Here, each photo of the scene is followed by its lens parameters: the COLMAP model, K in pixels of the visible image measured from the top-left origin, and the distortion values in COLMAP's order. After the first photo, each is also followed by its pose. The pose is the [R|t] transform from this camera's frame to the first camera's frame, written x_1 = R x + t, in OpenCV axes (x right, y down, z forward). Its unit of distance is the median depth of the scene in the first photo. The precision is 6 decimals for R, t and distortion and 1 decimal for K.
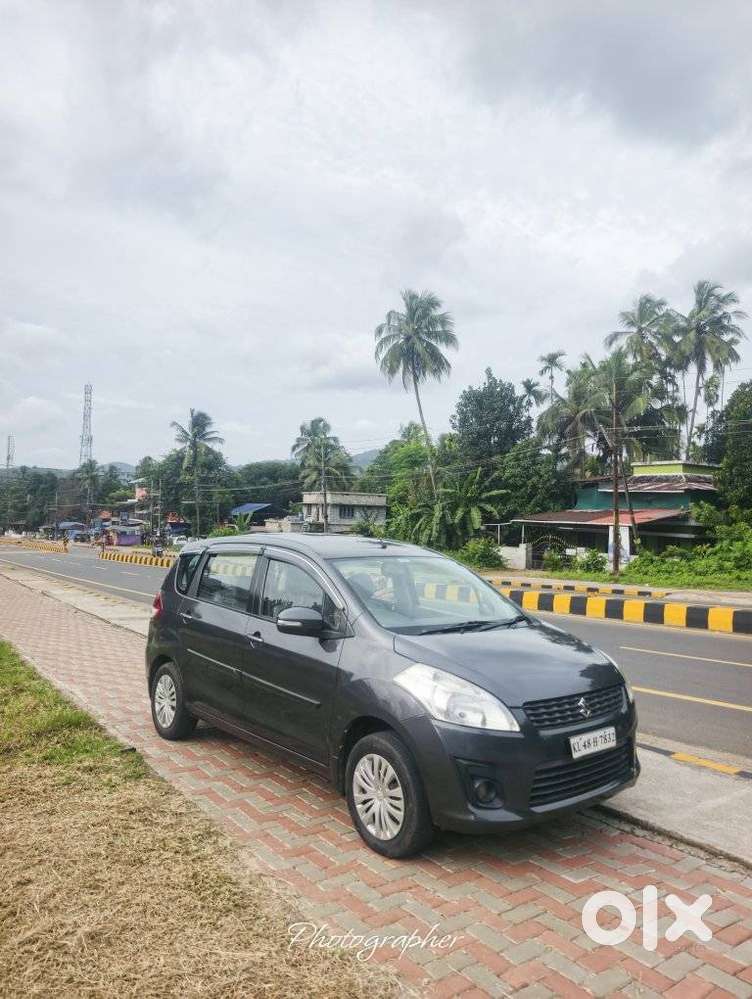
lens RADIAL K [[690.5, 0, 384.3], [0, 690.5, 518.3], [0, 0, 1]] dist [0.016804, -0.023065]
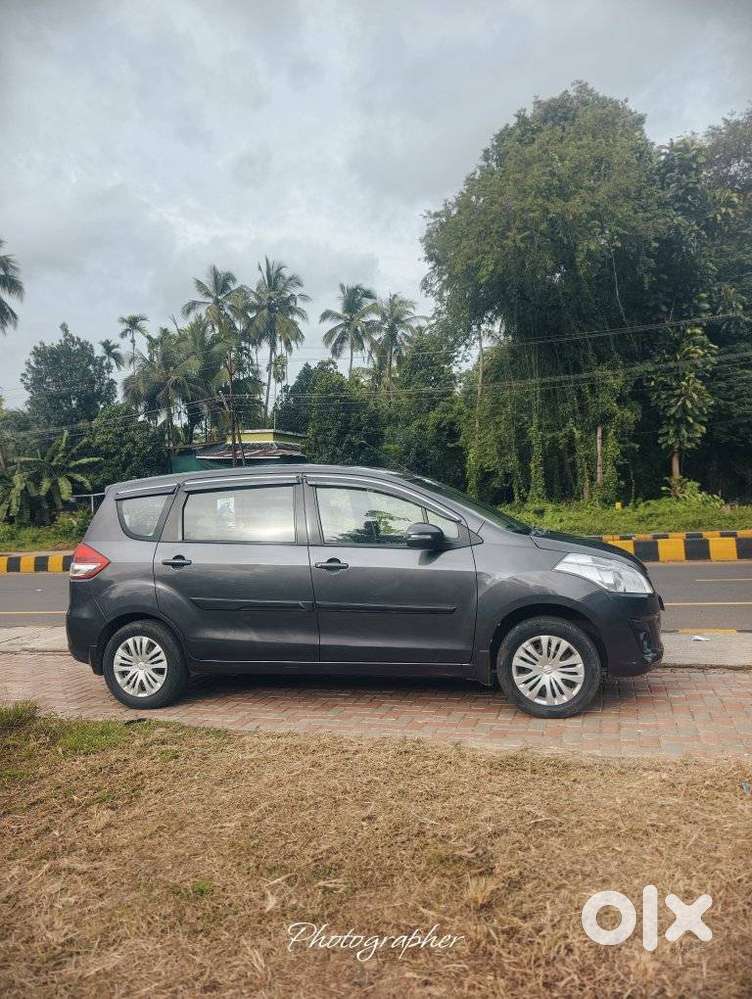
lens RADIAL K [[695.3, 0, 379.9], [0, 695.3, 521.1], [0, 0, 1]] dist [-0.000687, -0.017671]
pose [[0.811989, -0.059323, 0.580650, -0.064768], [0.033870, 0.997934, 0.054592, 0.005844], [-0.582689, -0.024662, 0.812321, 0.016576]]
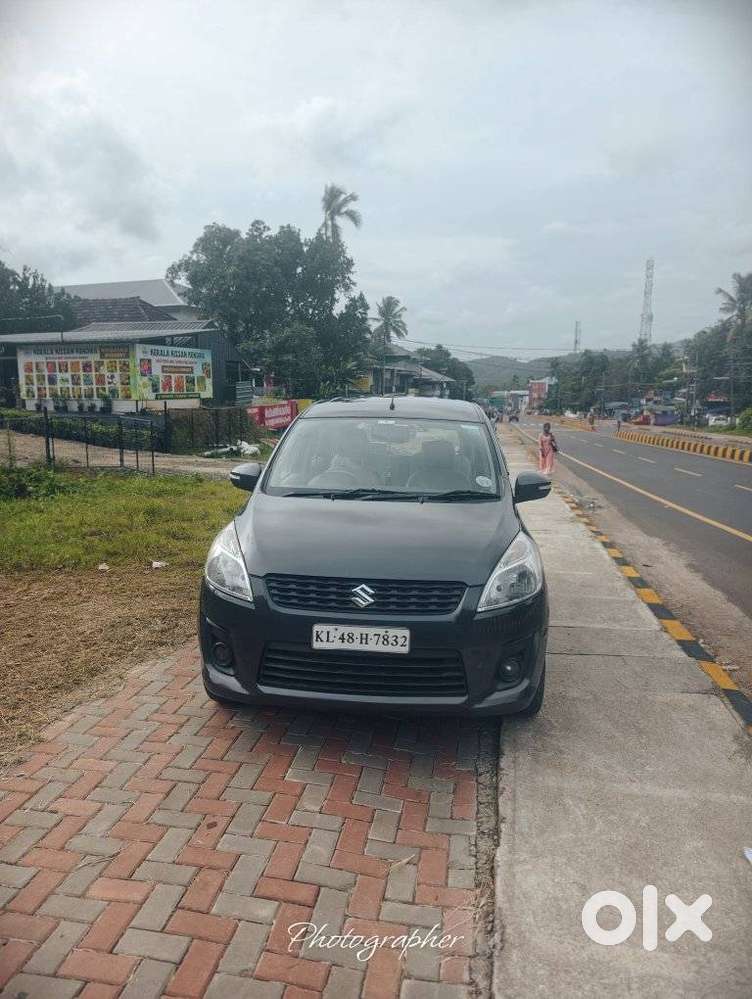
lens RADIAL K [[690.5, 0, 377.8], [0, 690.5, 509.9], [0, 0, 1]] dist [0.016804, -0.023065]
pose [[0.718114, 0.097462, -0.689067, 0.061633], [0.013246, 0.988051, 0.153555, 0.003668], [0.695800, -0.119398, 0.708242, 0.033058]]
